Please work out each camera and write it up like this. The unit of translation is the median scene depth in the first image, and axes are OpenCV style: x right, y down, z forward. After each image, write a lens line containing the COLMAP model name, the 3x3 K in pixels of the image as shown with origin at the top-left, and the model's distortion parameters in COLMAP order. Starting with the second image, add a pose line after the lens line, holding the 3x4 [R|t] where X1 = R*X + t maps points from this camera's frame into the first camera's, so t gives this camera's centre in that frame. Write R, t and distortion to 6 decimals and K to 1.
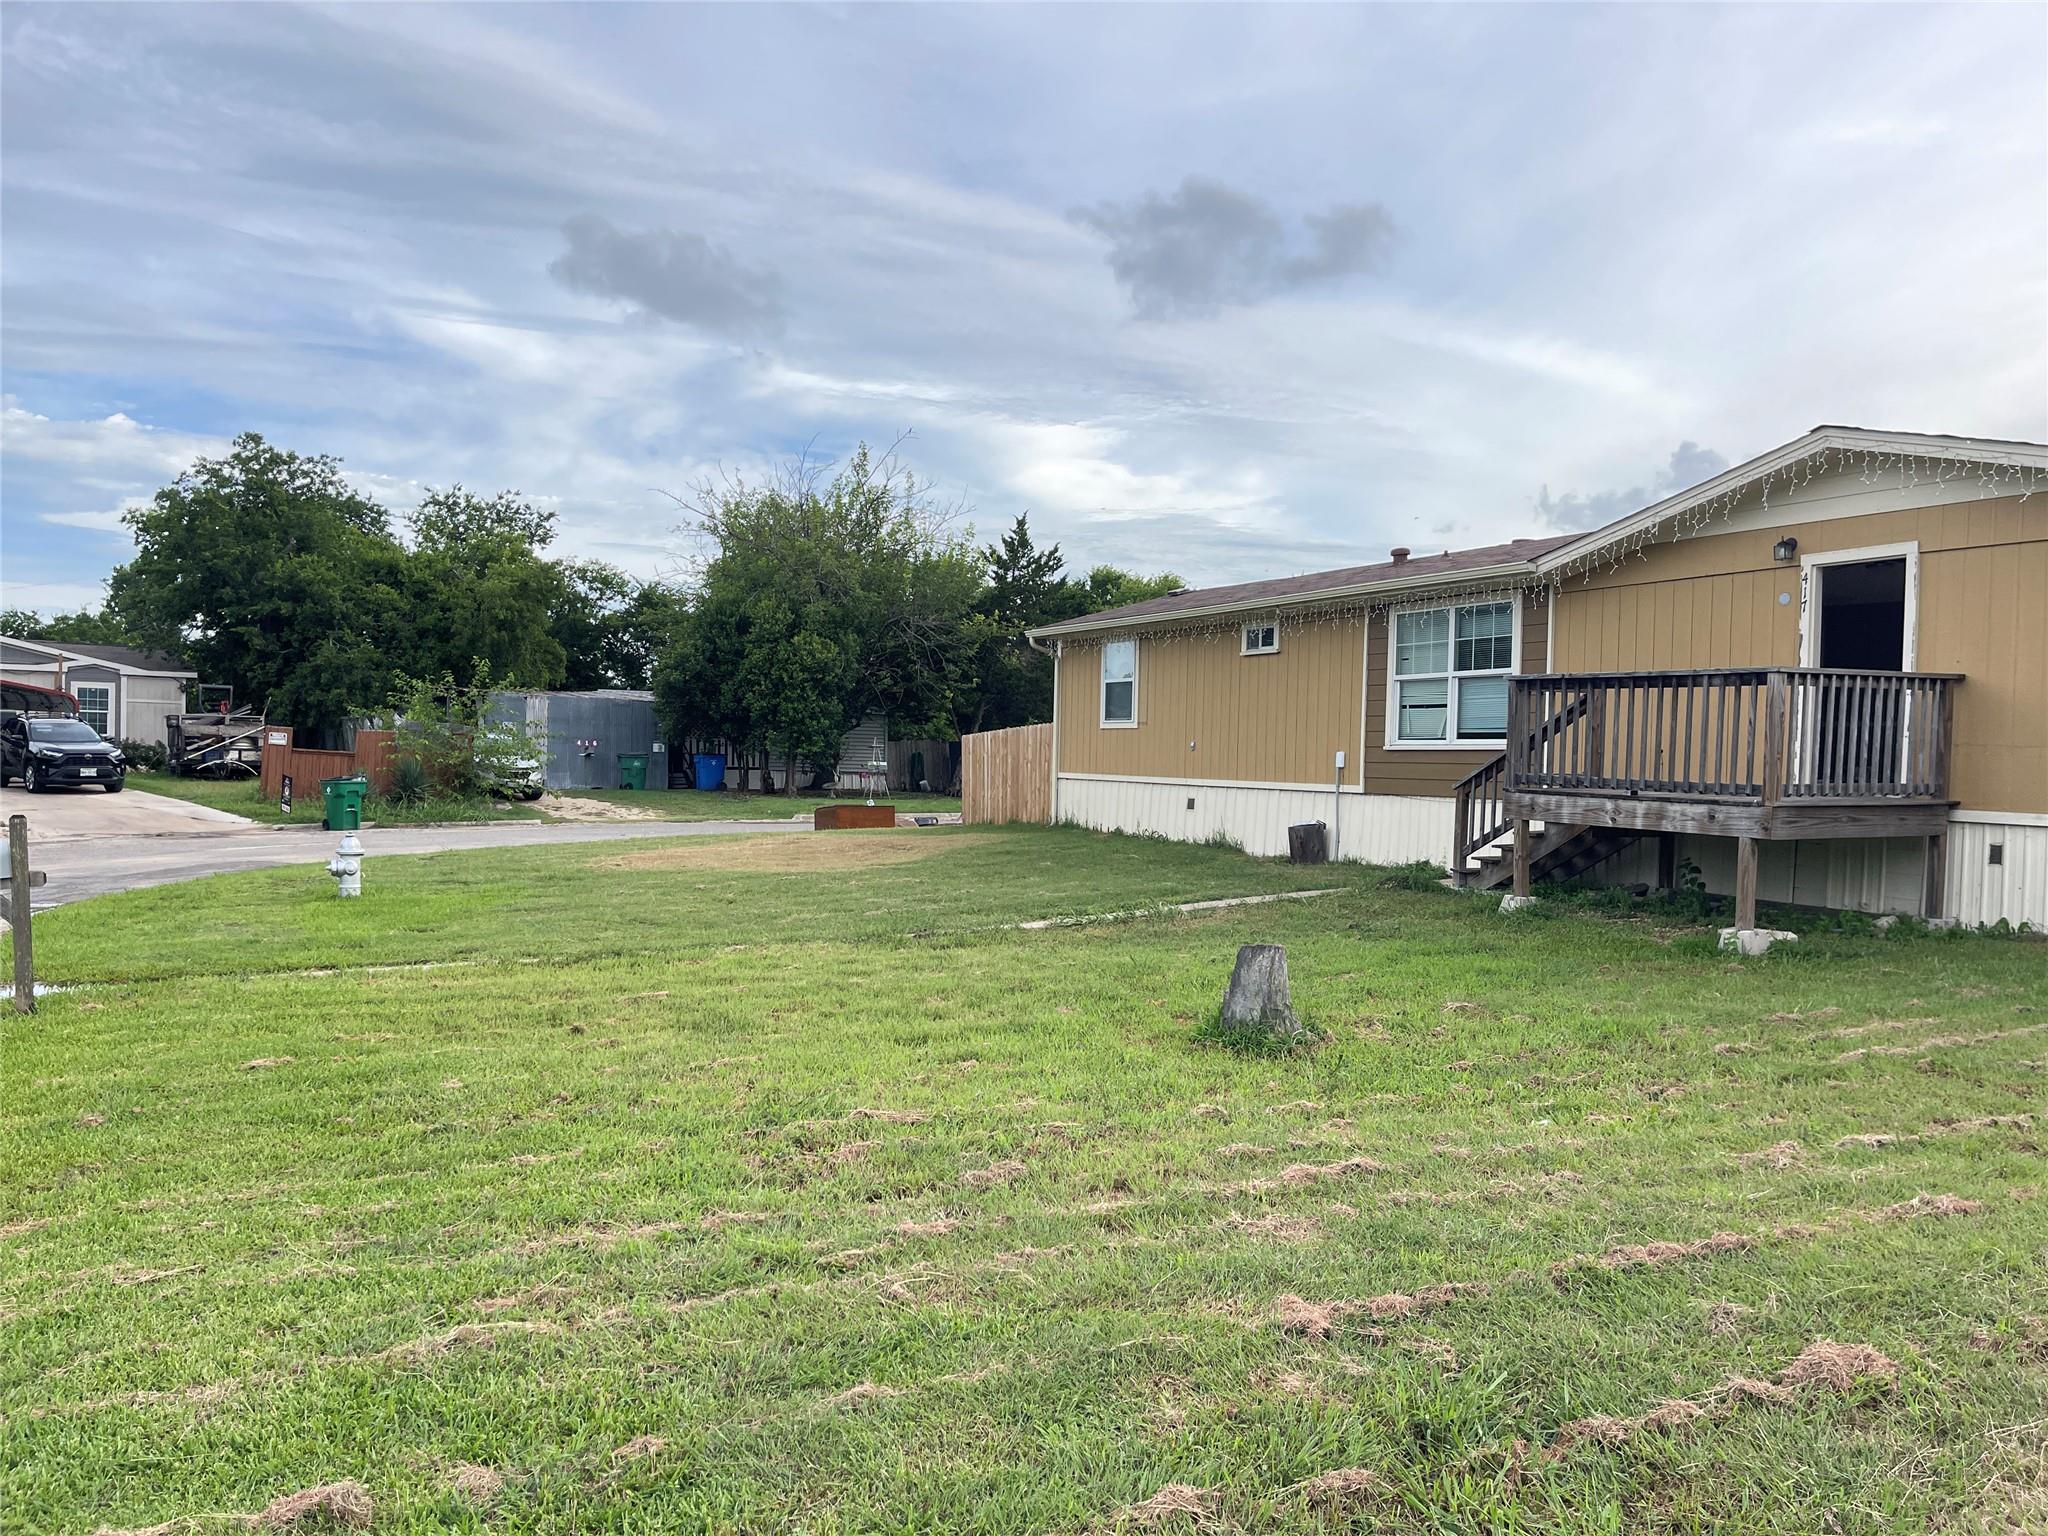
lens RADIAL K [[1535.1, 0, 1021.5], [0, 1535.1, 780.6], [0, 0, 1]] dist [0.064671, -0.081754]
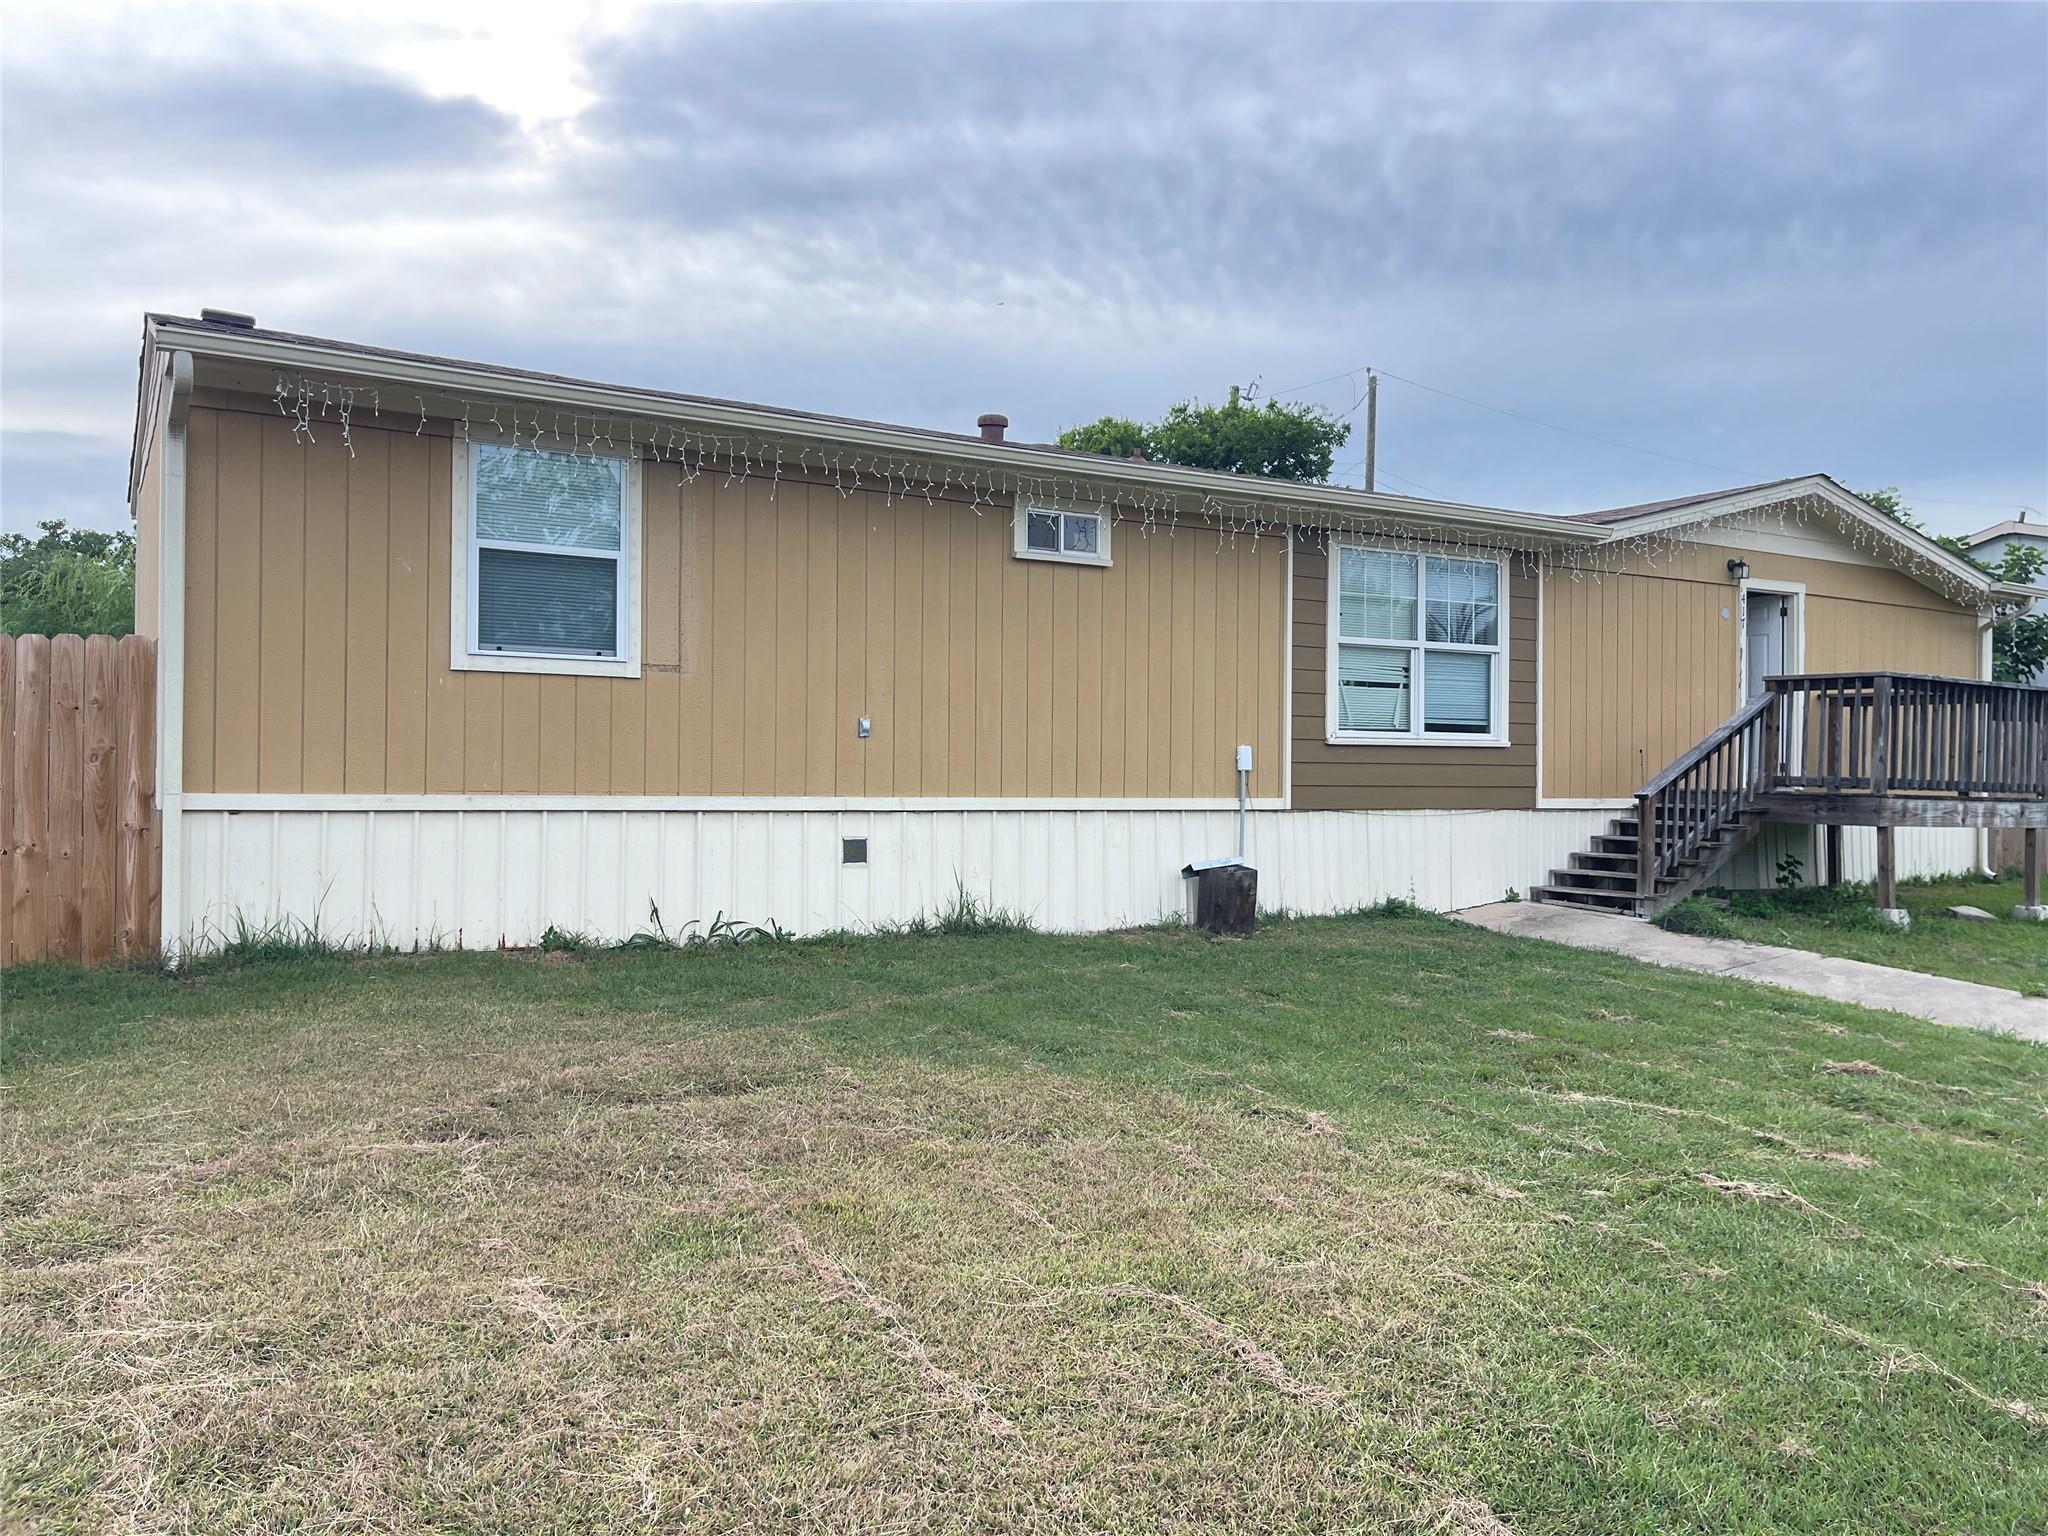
lens RADIAL K [[1535.1, 0, 1021.5], [0, 1535.1, 780.6], [0, 0, 1]] dist [0.064671, -0.081754]
pose [[-0.060331, -0.040261, 0.997366, -0.657040], [-0.005582, 0.999184, 0.039996, -0.046073], [-0.998163, -0.003154, -0.060507, 1.777229]]
